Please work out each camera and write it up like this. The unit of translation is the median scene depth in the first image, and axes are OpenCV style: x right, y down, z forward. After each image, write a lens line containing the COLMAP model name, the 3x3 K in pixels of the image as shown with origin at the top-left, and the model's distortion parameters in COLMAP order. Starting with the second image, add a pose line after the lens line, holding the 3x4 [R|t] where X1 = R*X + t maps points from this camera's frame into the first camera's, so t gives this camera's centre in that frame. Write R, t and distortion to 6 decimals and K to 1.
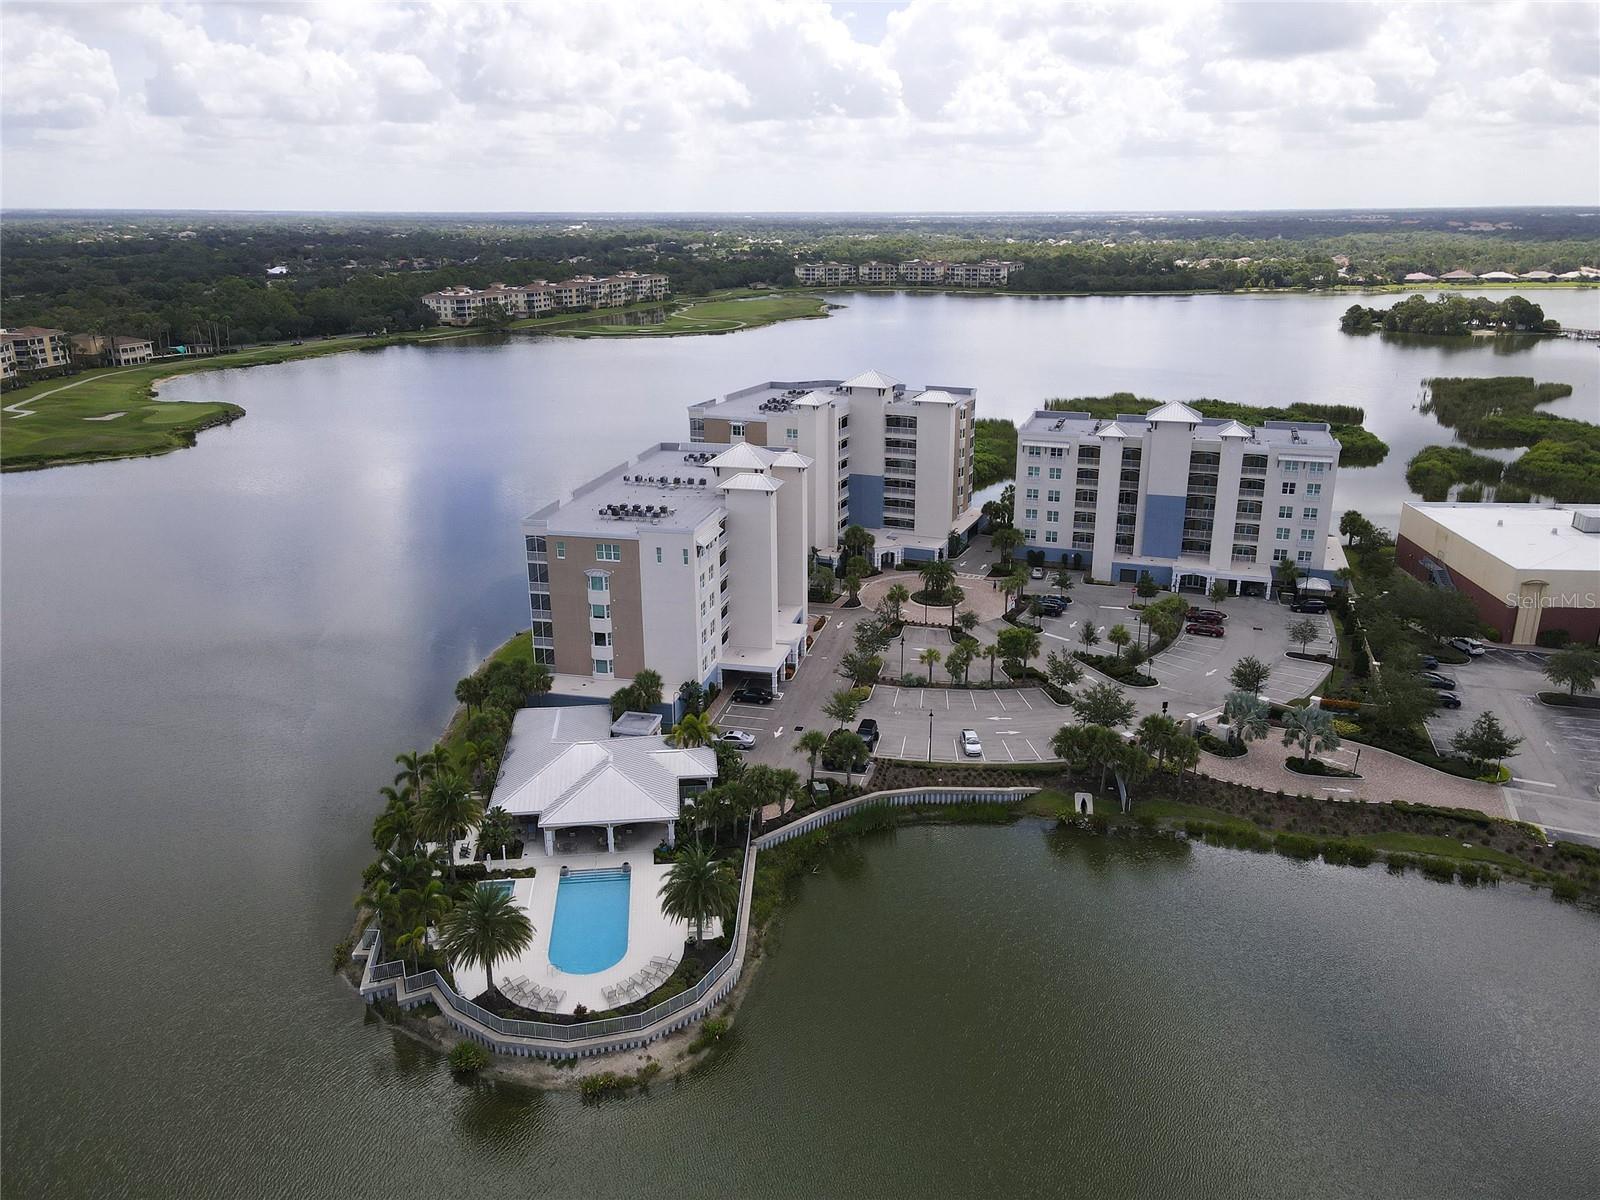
lens RADIAL K [[1176.9, 0, 793.2], [0, 1176.9, 598.0], [0, 0, 1]] dist [0.002800, 0.058535]
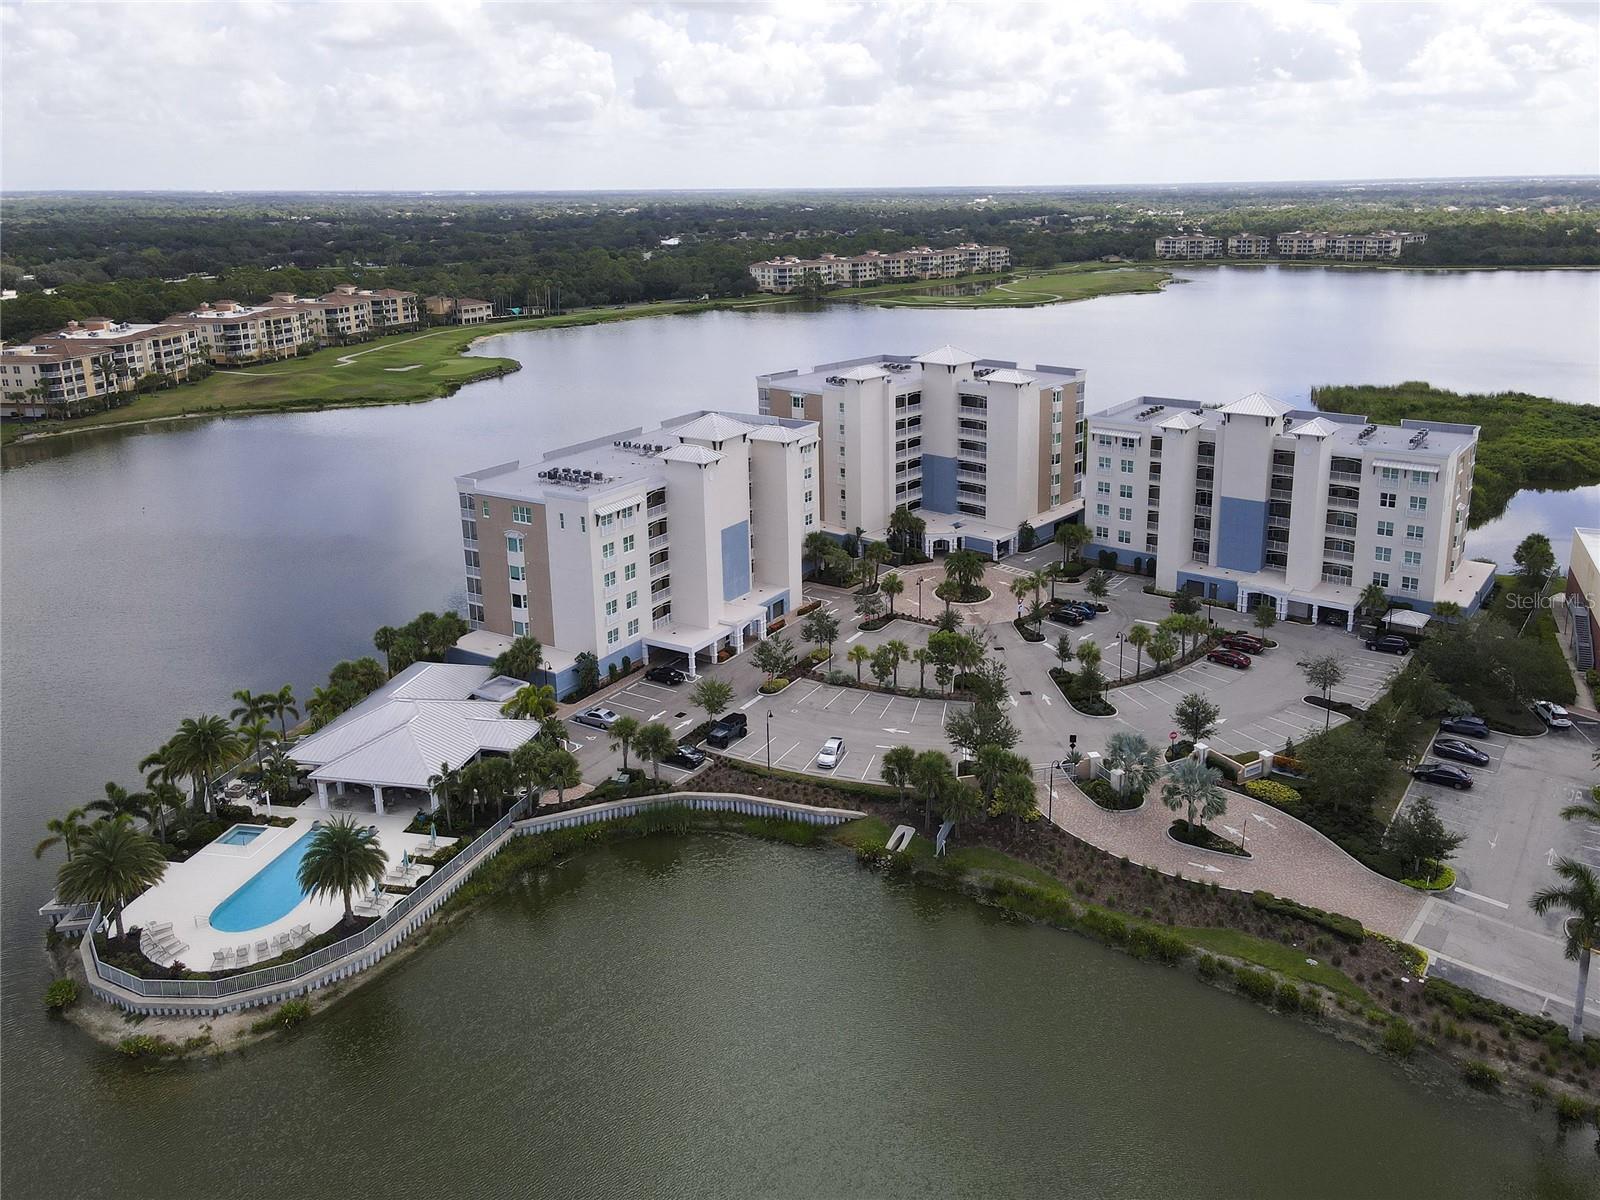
lens RADIAL K [[1201.3, 0, 849.0], [0, 1201.3, 485.2], [0, 0, 1]] dist [0.013835, 0.045155]
pose [[0.953796, 0.064880, -0.293367, 0.302449], [-0.085810, 0.994561, -0.059031, -0.020280], [0.287942, 0.081477, 0.954176, 0.073905]]
